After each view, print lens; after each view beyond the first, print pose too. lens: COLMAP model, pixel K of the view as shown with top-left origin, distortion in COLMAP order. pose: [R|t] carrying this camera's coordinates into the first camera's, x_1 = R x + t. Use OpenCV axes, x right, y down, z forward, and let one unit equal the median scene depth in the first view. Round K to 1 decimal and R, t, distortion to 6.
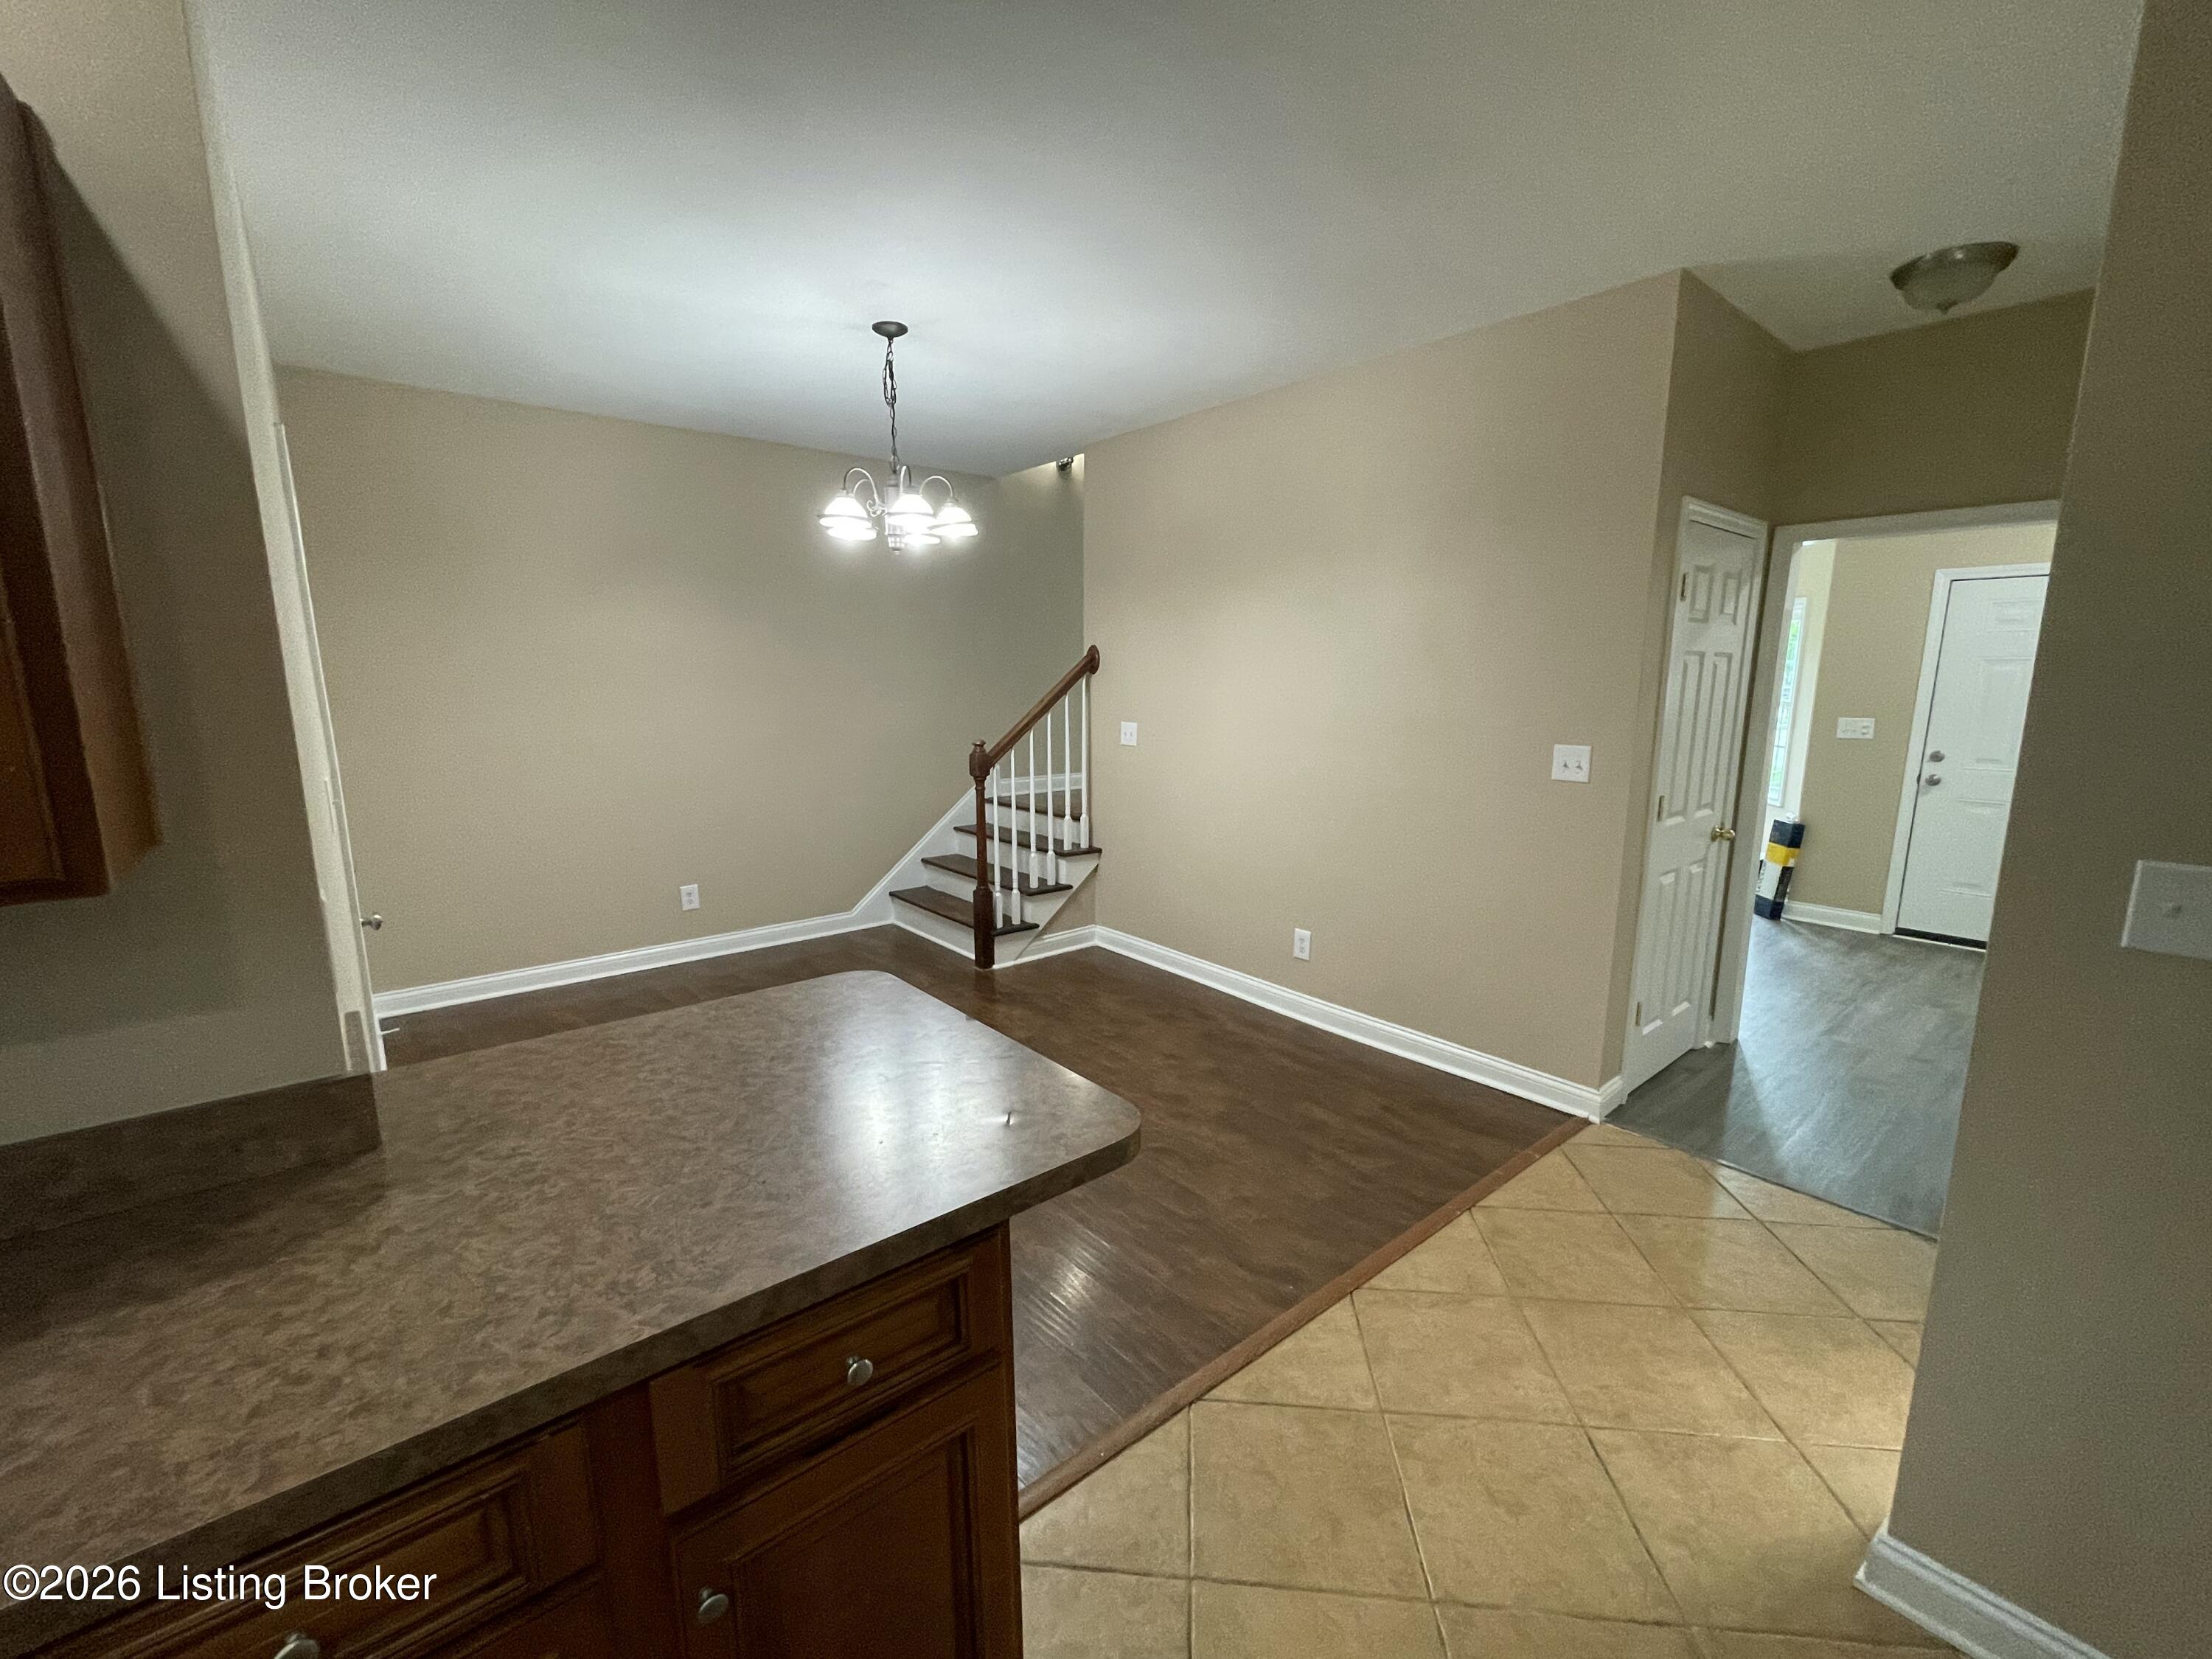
lens RADIAL K [[918.2, 0, 1093.7], [0, 918.2, 834.7], [0, 0, 1]] dist [-0.006797, 0.003301]
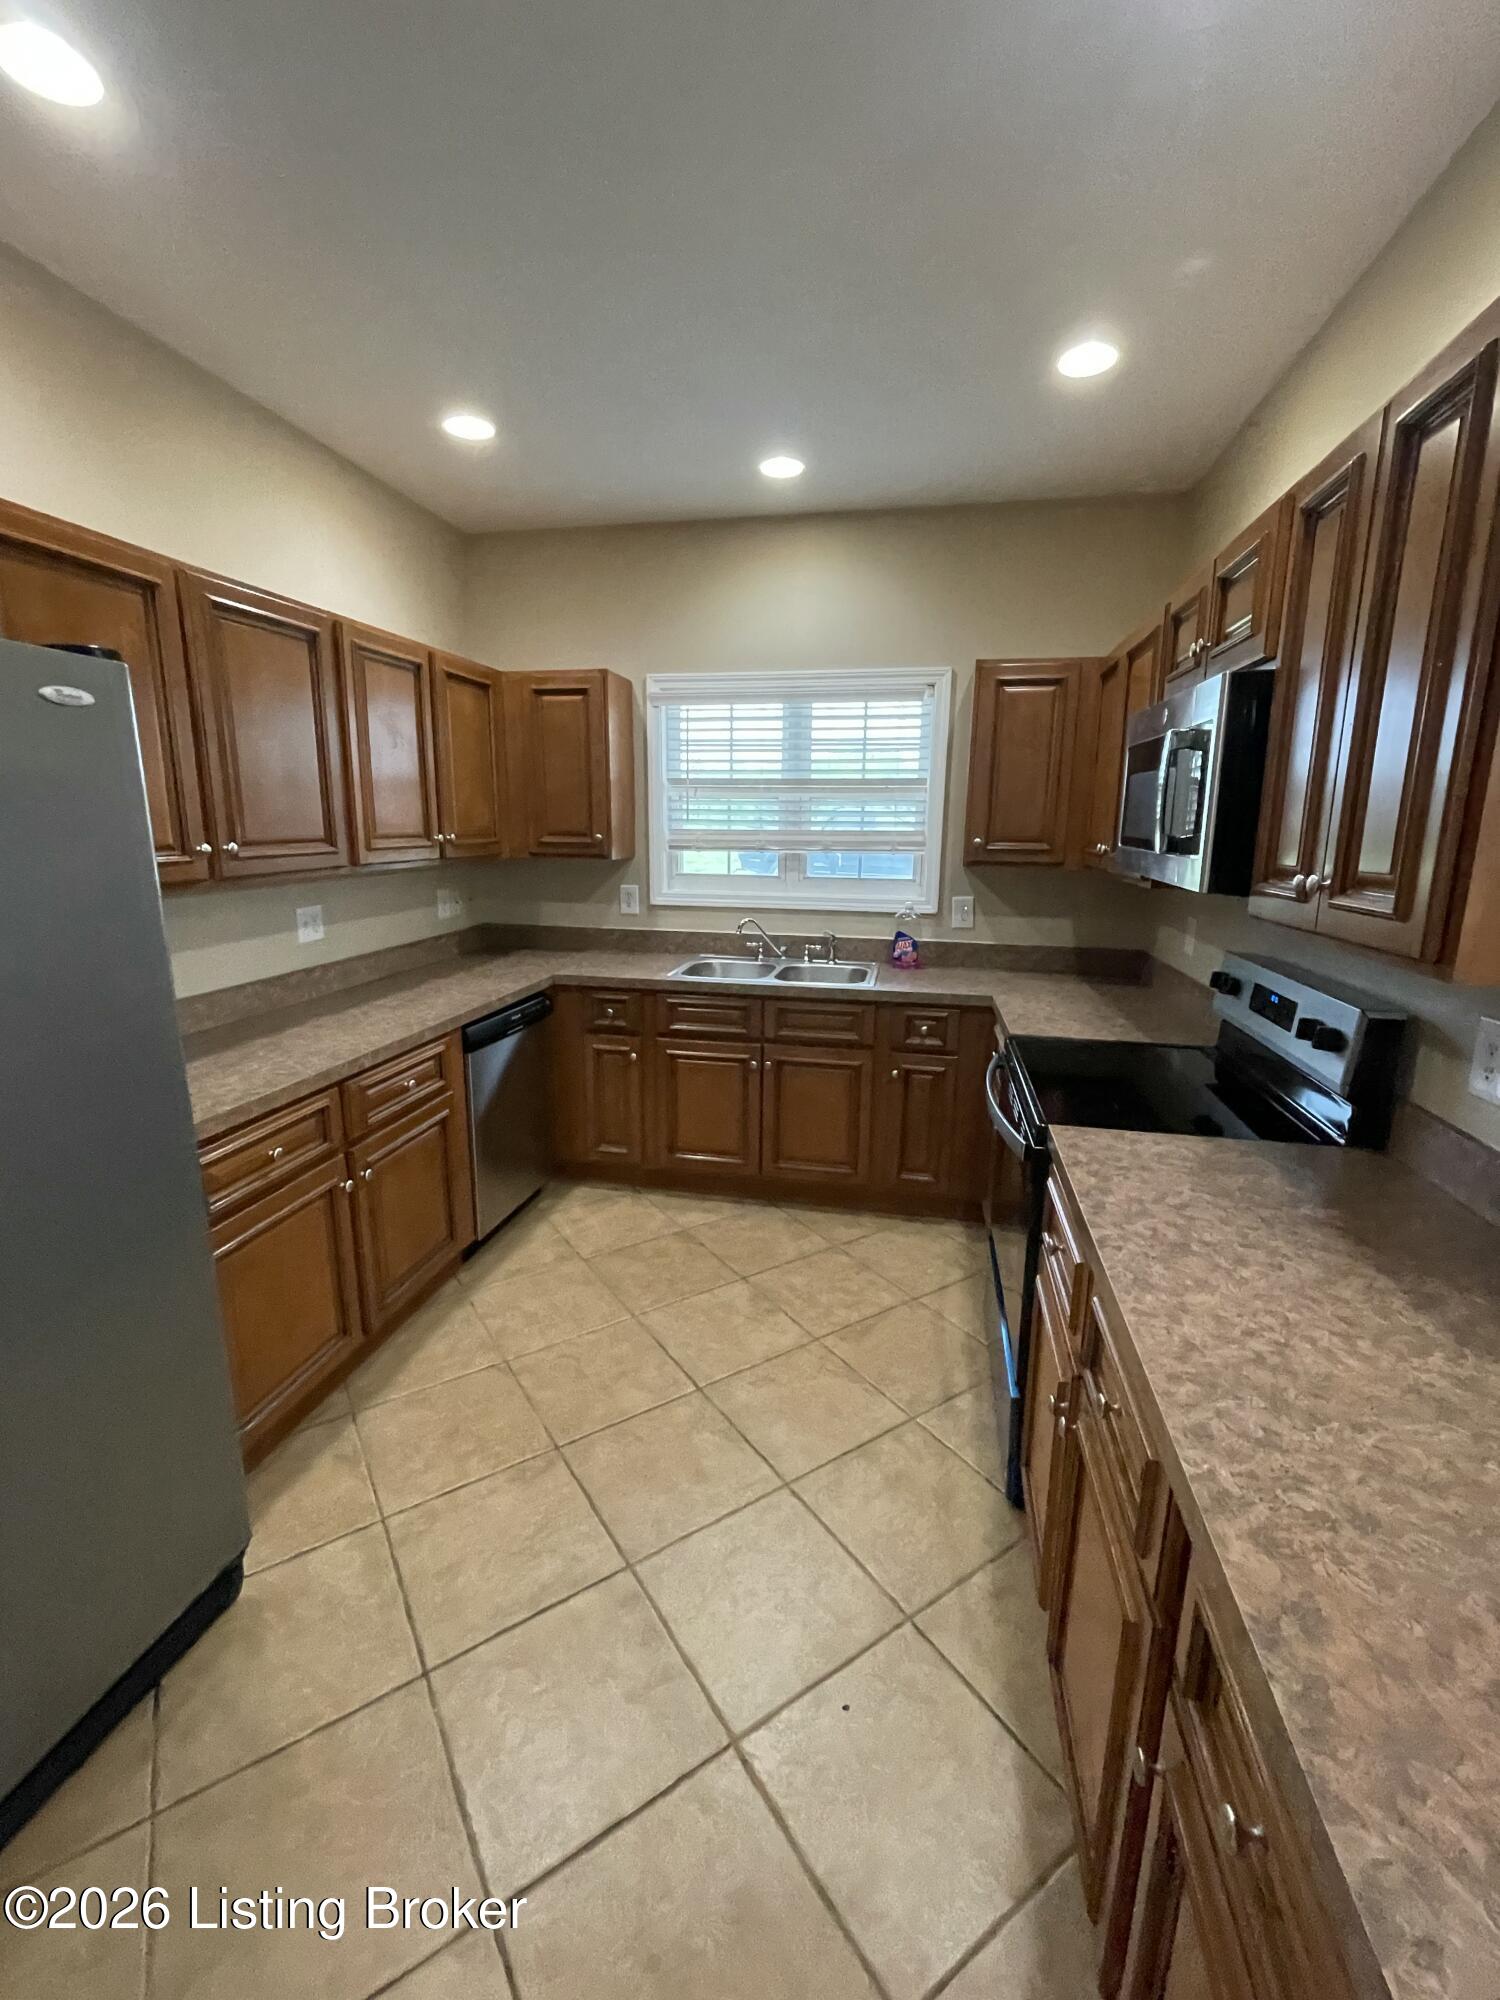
lens RADIAL K [[830.2, 0, 746.2], [0, 830.2, 990.8], [0, 0, 1]] dist [-0.006797, 0.003301]
pose [[-0.775794, 0.121132, -0.619250, 0.357152], [-0.115321, 0.937652, 0.327888, -0.170991], [0.620359, 0.325786, -0.713455, 1.108750]]
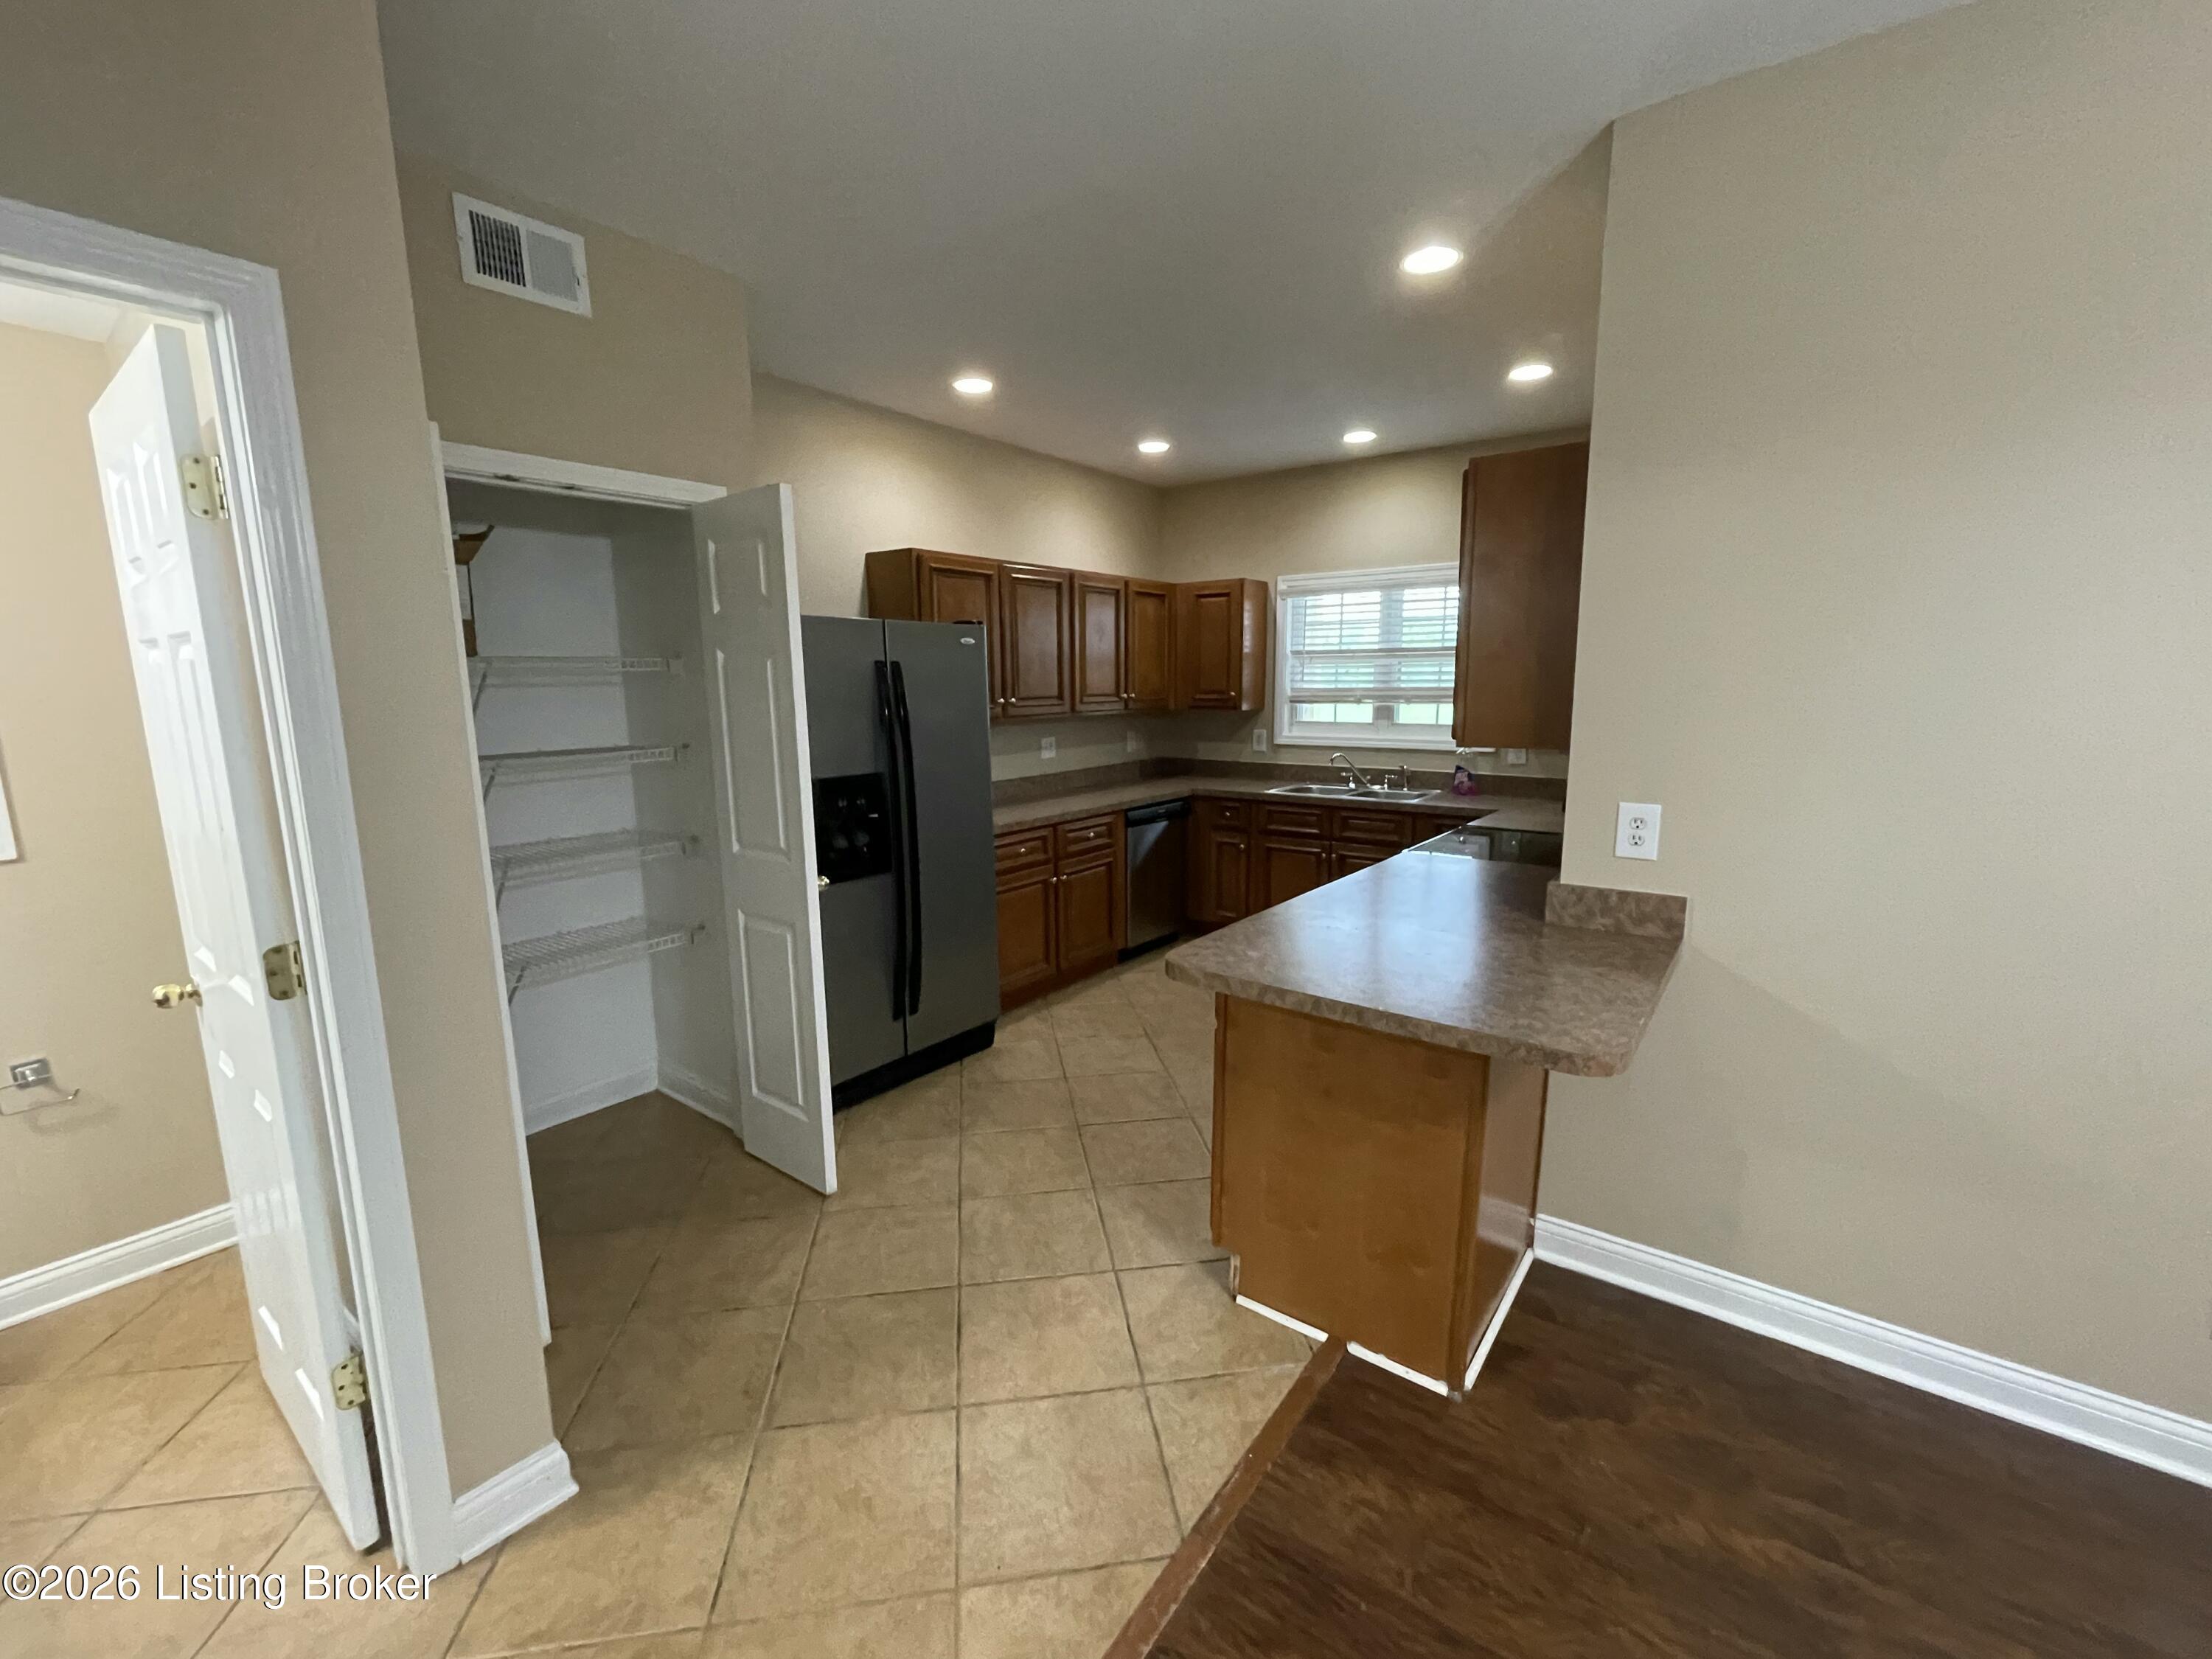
lens RADIAL K [[918.2, 0, 1098.8], [0, 918.2, 837.7], [0, 0, 1]] dist [-0.006797, 0.003301]
pose [[-0.971903, 0.050685, -0.229860, 0.662427], [-0.028558, 0.943936, 0.328891, -0.508966], [0.233643, 0.326215, -0.915967, 2.994320]]
